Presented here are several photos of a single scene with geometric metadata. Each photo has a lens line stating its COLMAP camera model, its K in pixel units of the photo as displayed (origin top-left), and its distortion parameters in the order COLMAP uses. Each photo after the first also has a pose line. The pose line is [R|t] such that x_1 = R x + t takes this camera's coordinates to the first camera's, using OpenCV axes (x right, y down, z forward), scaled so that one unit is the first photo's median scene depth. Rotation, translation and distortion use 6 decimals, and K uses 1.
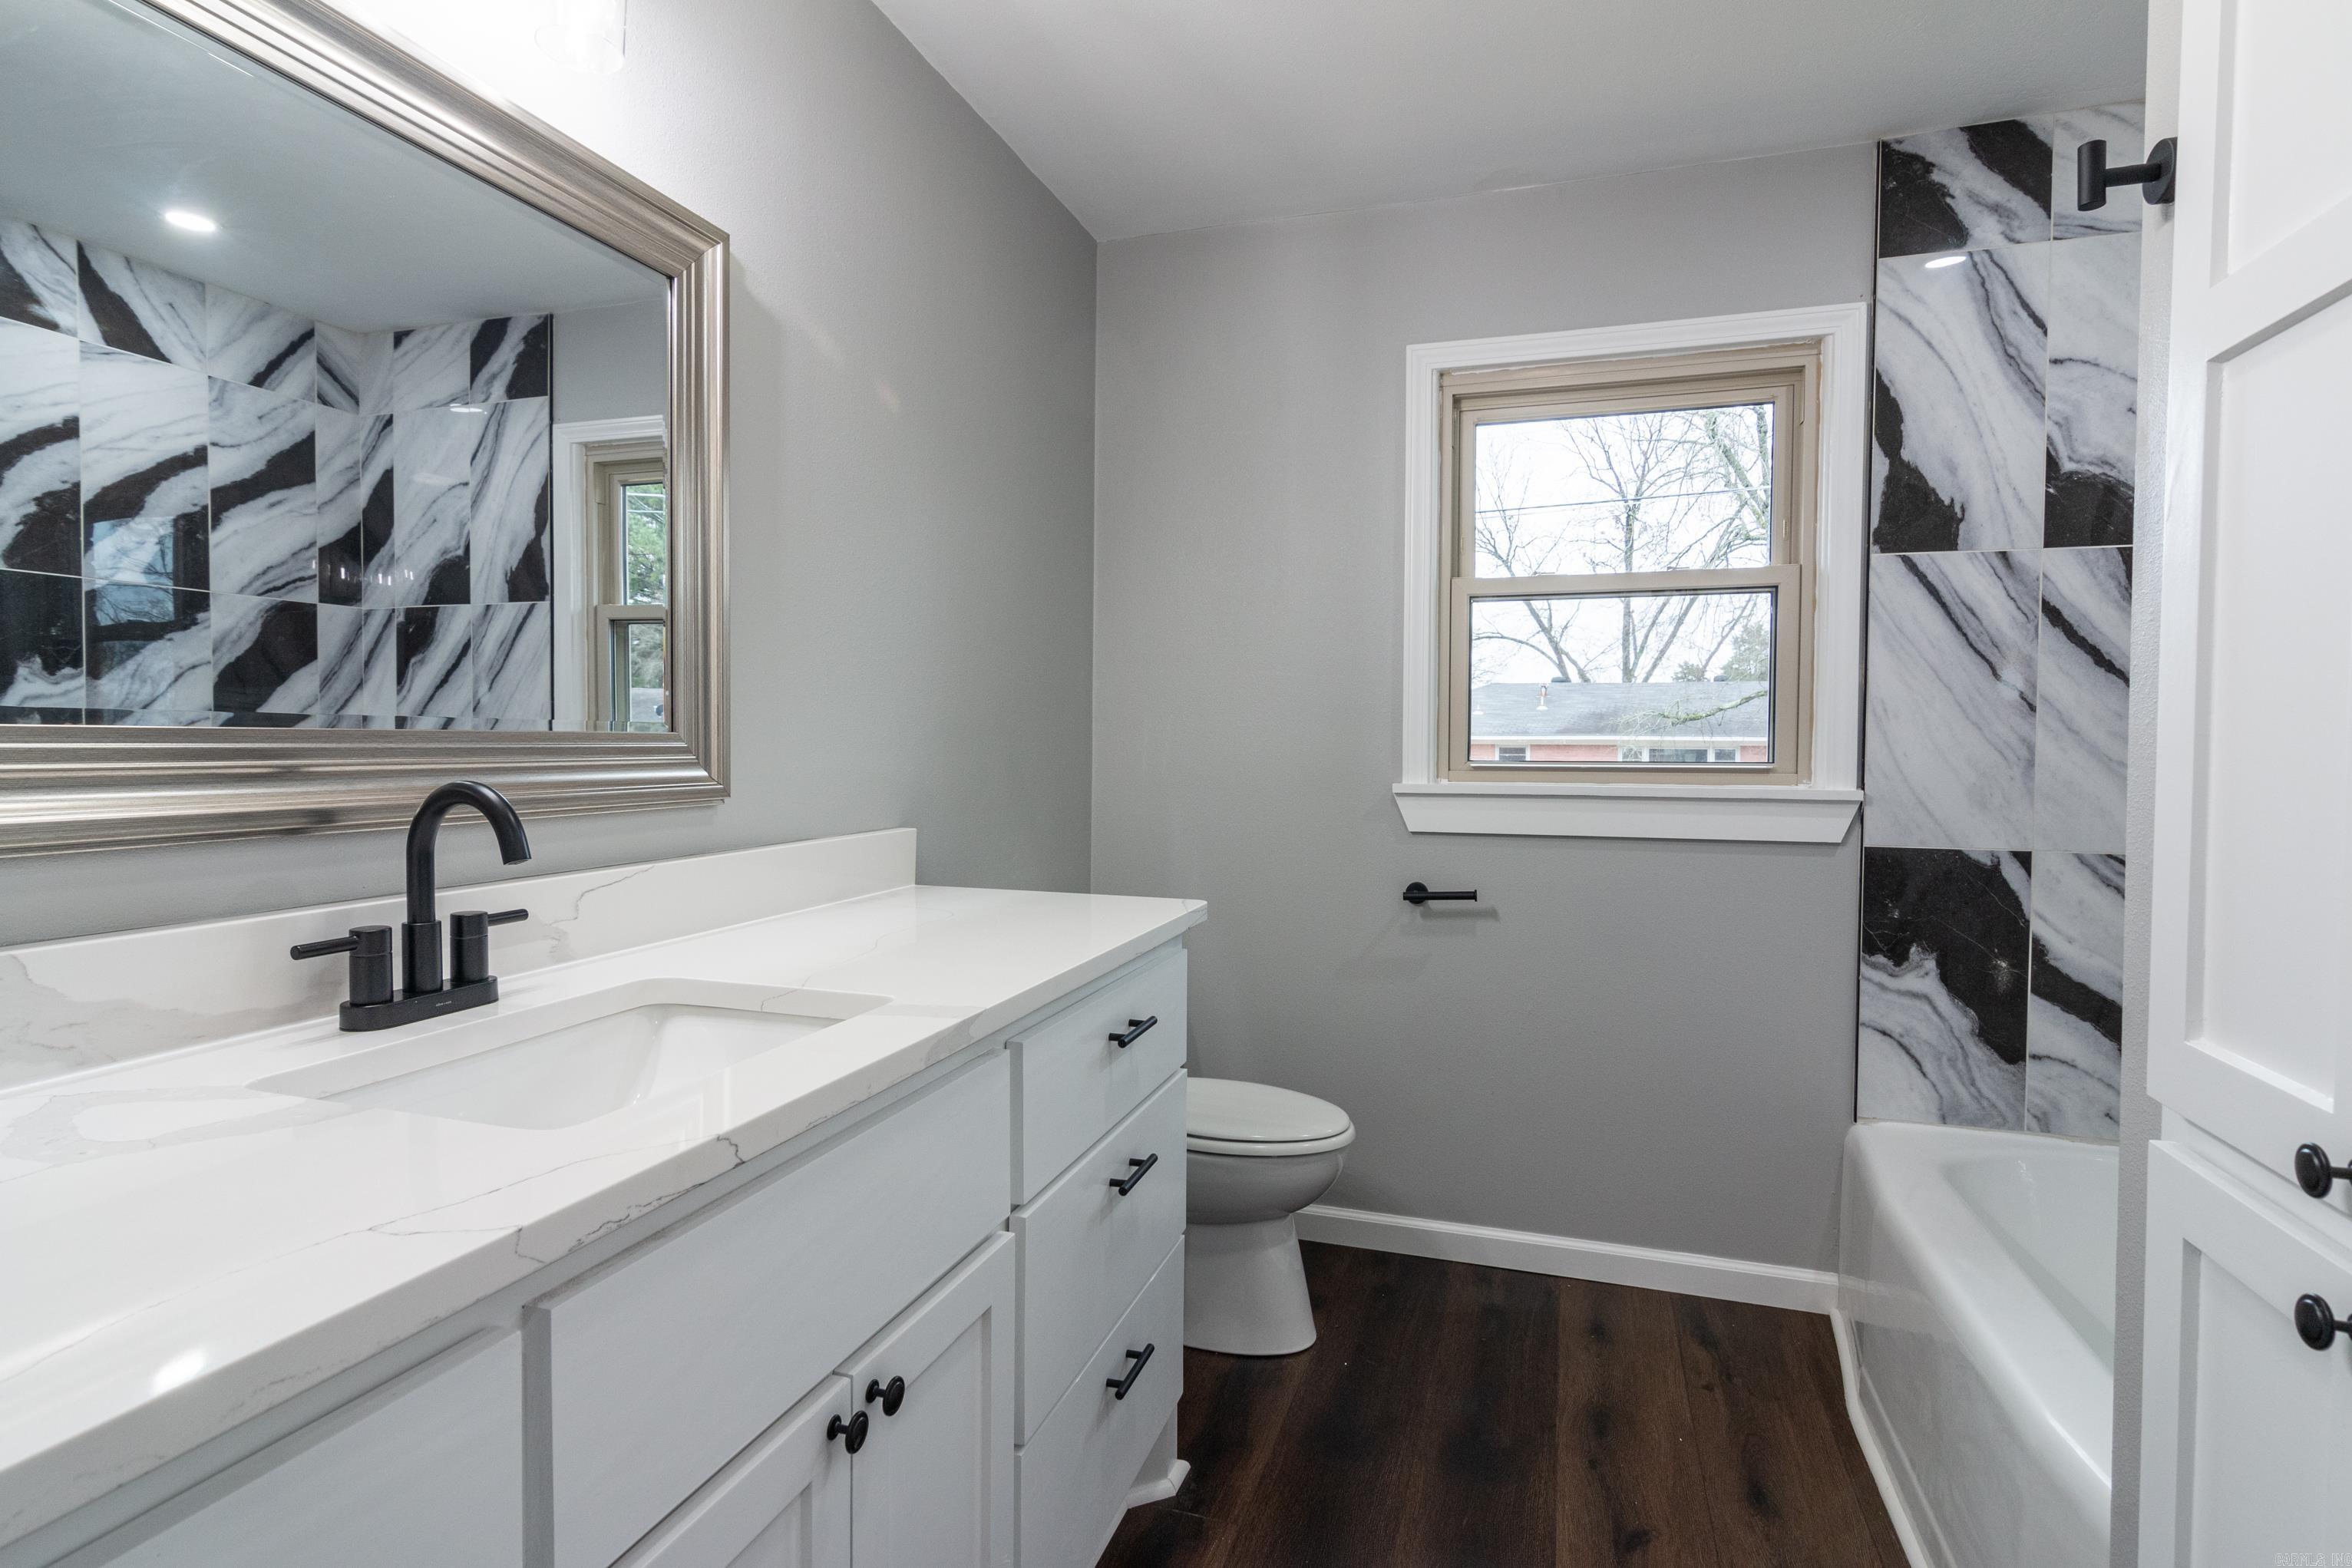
lens RADIAL K [[1181.0, 0, 1174.7], [0, 1181.0, 773.6], [0, 0, 1]] dist [-0.000024, 0.001632]
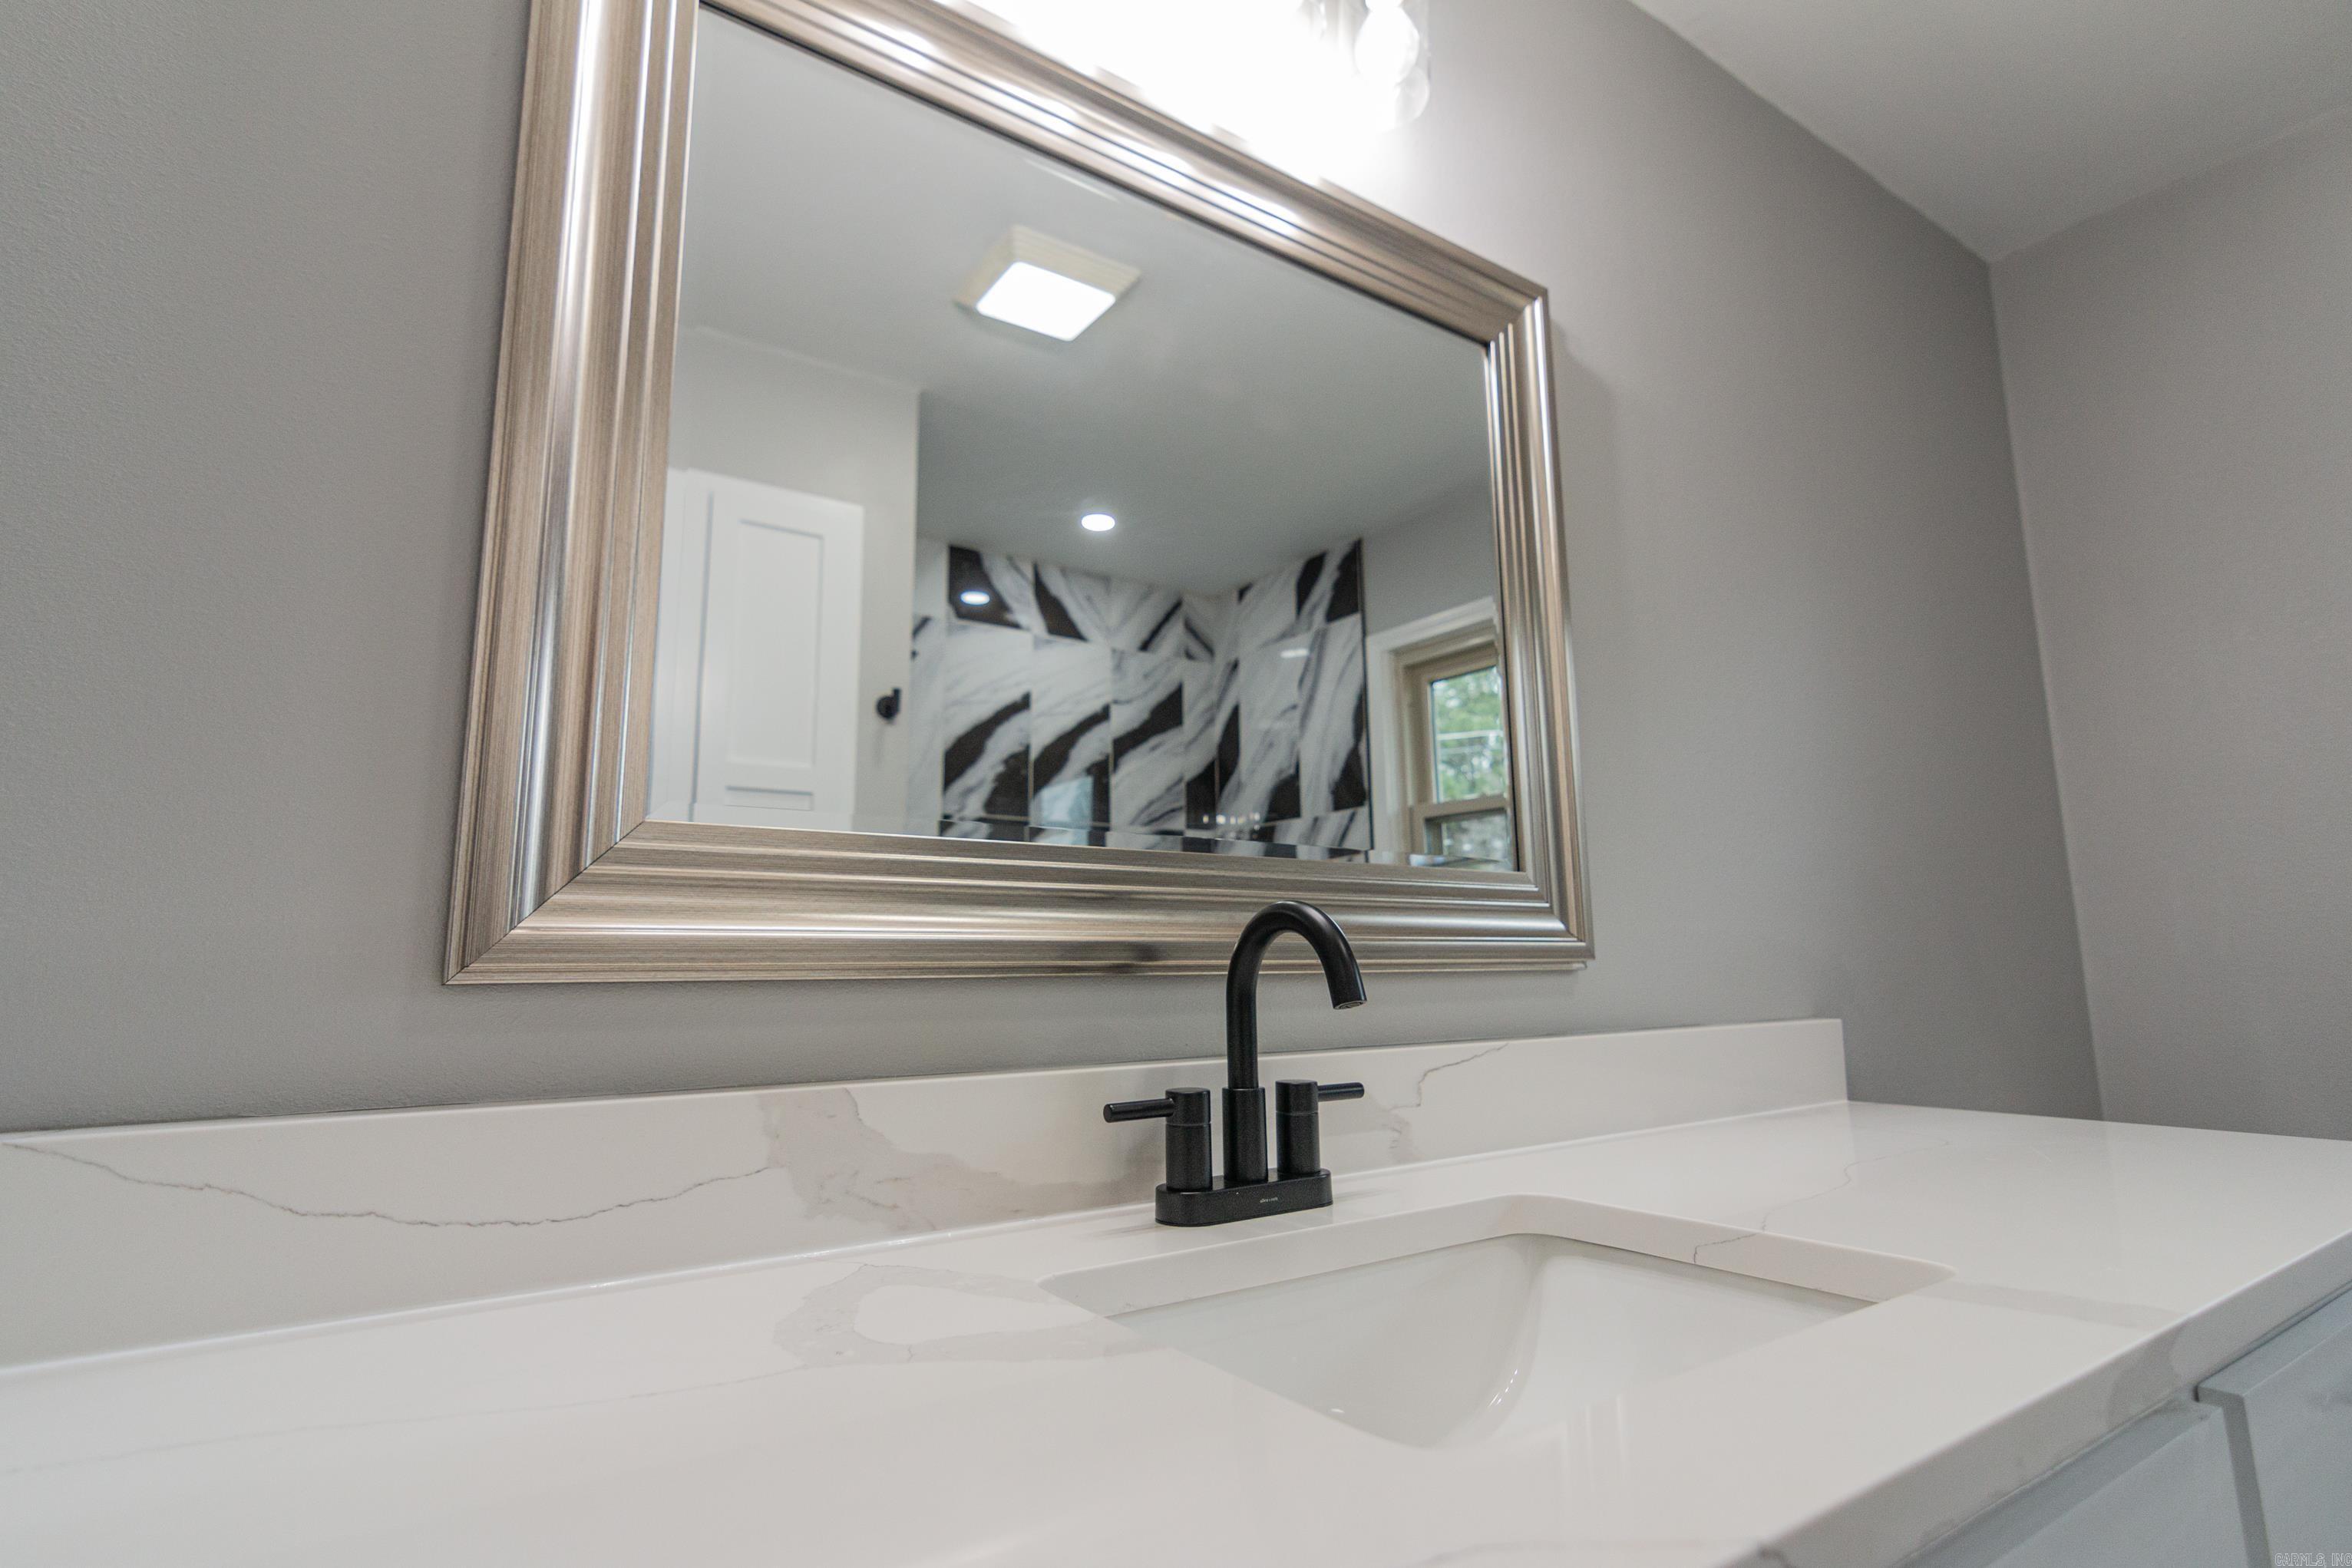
lens RADIAL K [[1181.0, 0, 1174.7], [0, 1181.0, 773.6], [0, 0, 1]] dist [-0.000024, 0.001632]
pose [[0.797241, -0.117372, -0.592140, -0.098943], [0.000816, 0.981124, -0.193376, 0.038436], [0.603660, 0.153684, 0.782289, 0.174445]]
